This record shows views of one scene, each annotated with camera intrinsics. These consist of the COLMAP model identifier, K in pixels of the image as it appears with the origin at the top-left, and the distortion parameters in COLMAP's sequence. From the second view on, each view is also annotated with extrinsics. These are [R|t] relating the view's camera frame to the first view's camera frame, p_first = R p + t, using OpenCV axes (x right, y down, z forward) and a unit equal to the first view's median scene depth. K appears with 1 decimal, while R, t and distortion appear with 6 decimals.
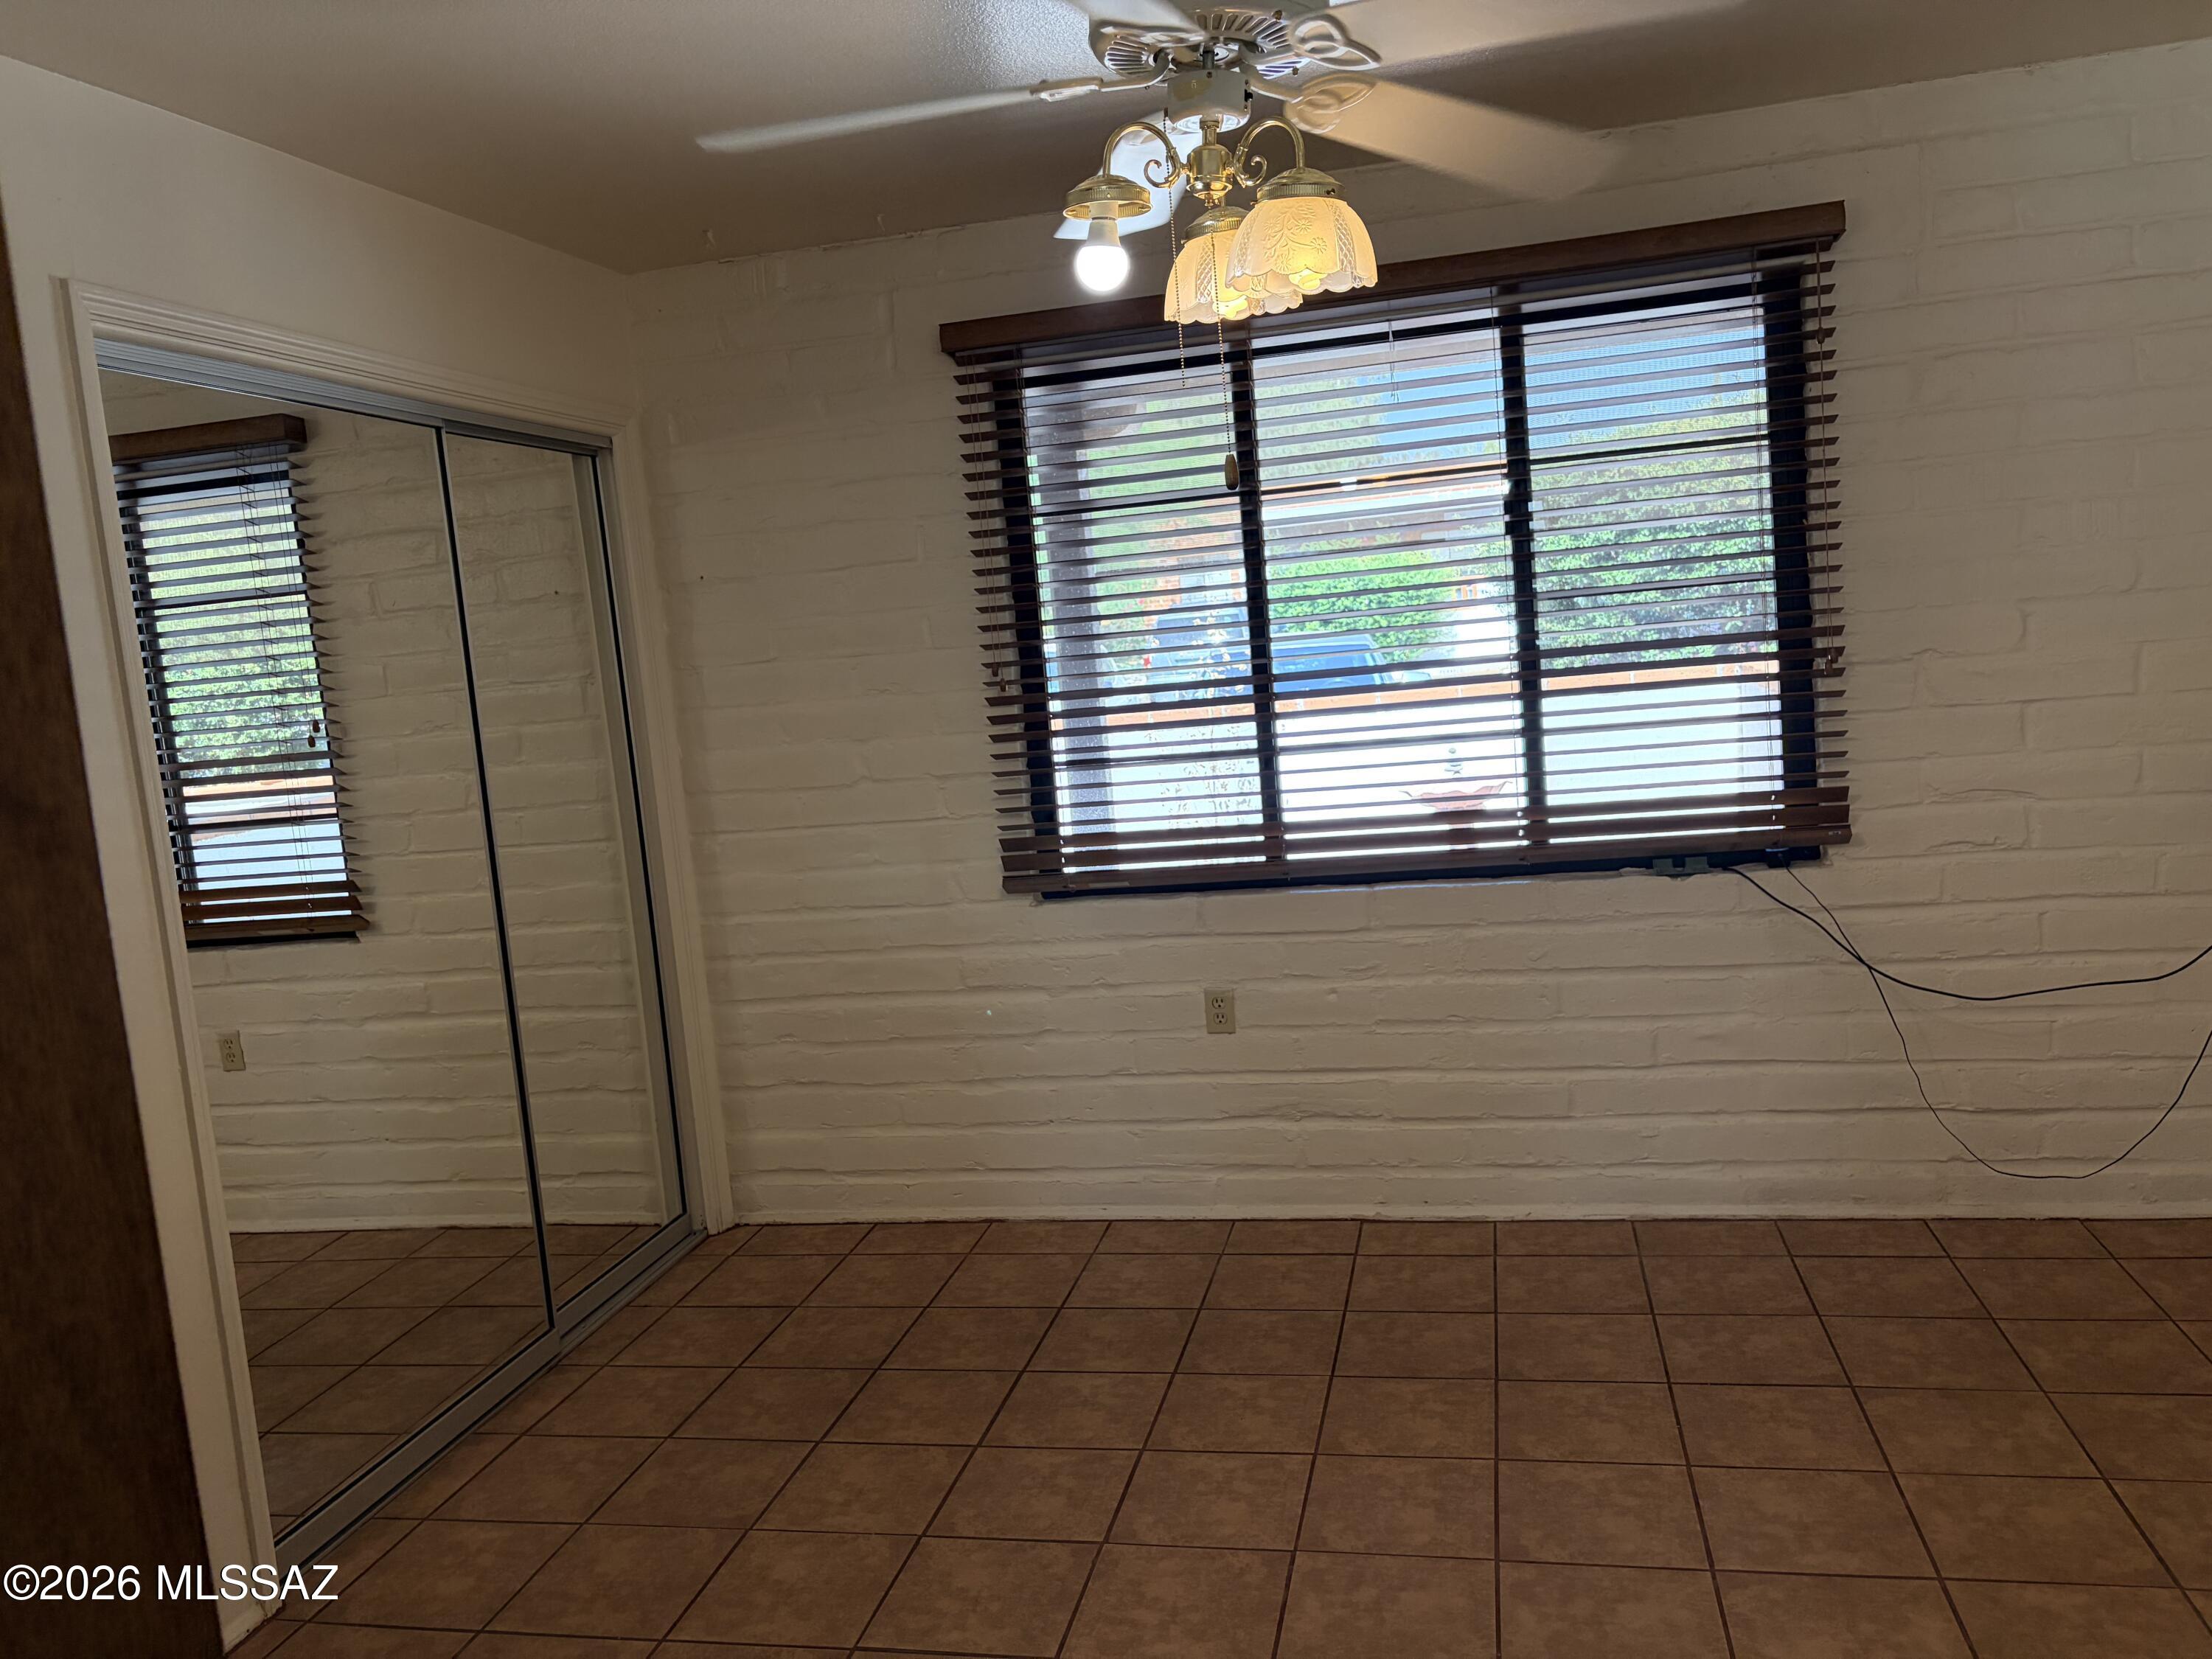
lens RADIAL K [[1658.2, 0, 1106.0], [0, 1658.2, 829.5], [0, 0, 1]] dist [-0.000500, -0.000210]
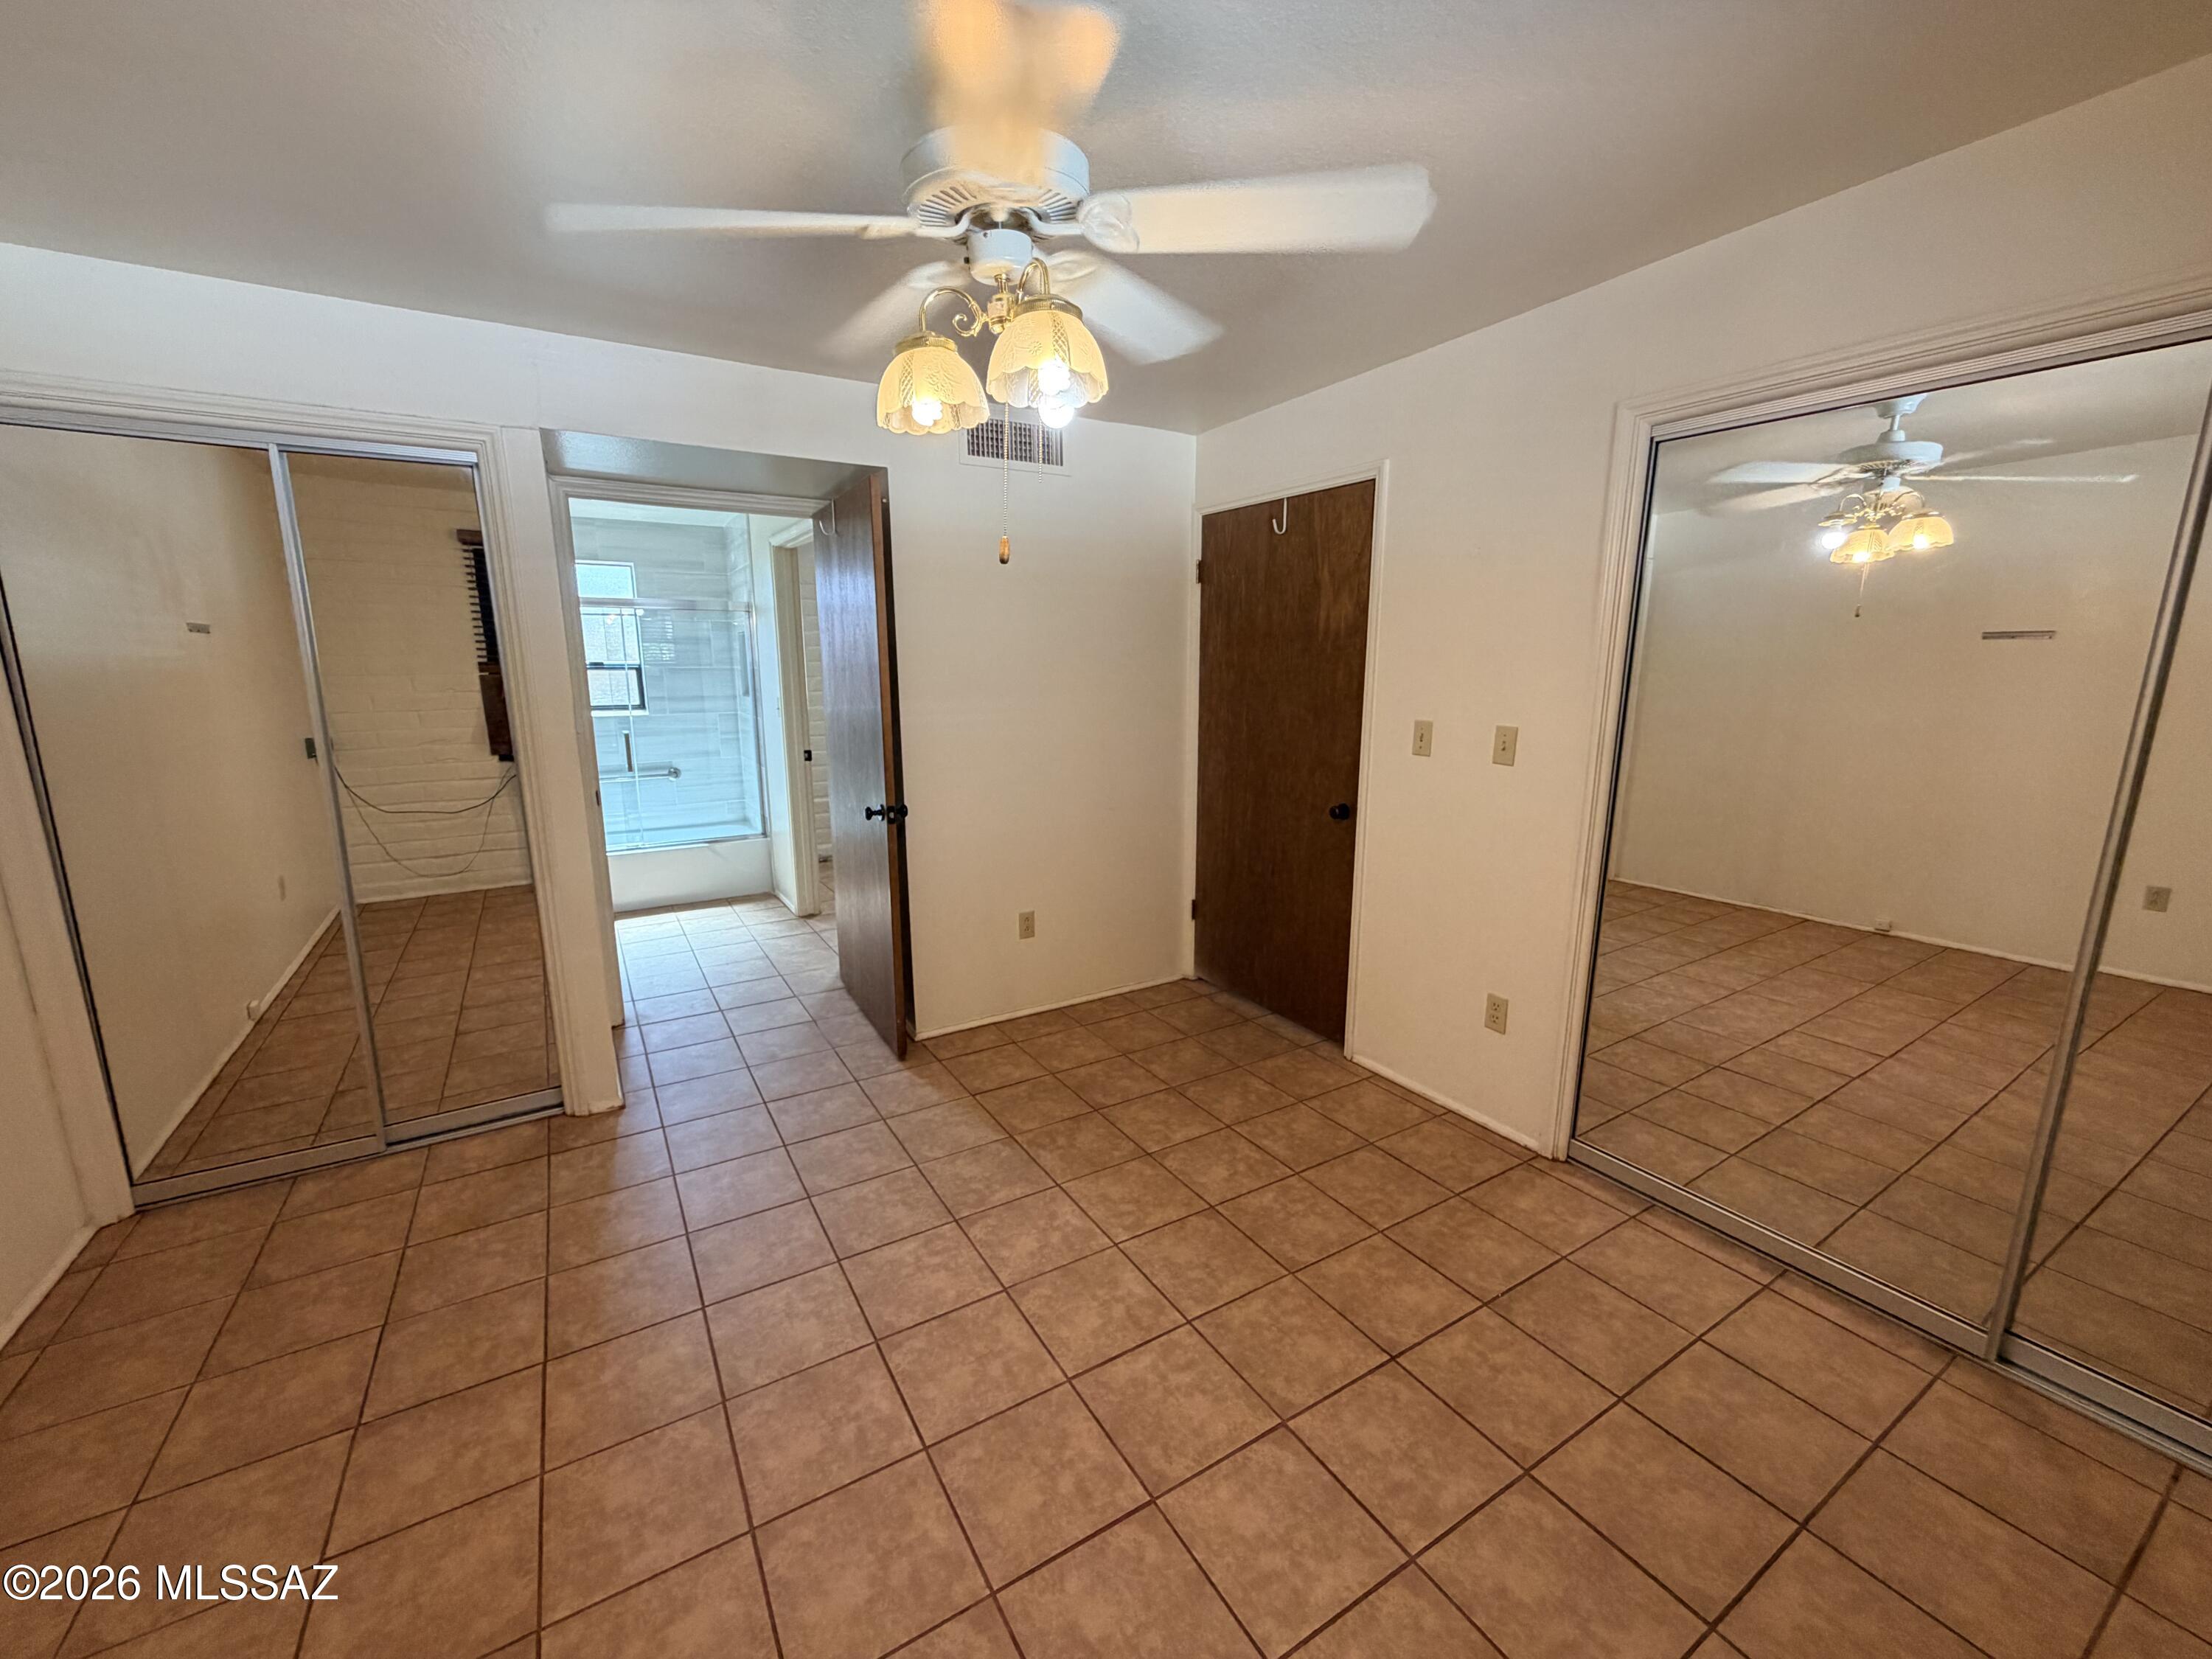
lens RADIAL K [[883.4, 0, 1100.0], [0, 883.4, 837.5], [0, 0, 1]] dist [0.000332, 0.000068]
pose [[-0.717463, 0.223399, -0.659803, 0.389456], [-0.017489, 0.941105, 0.337661, -0.170343], [0.696377, 0.253799, -0.671301, 1.128191]]
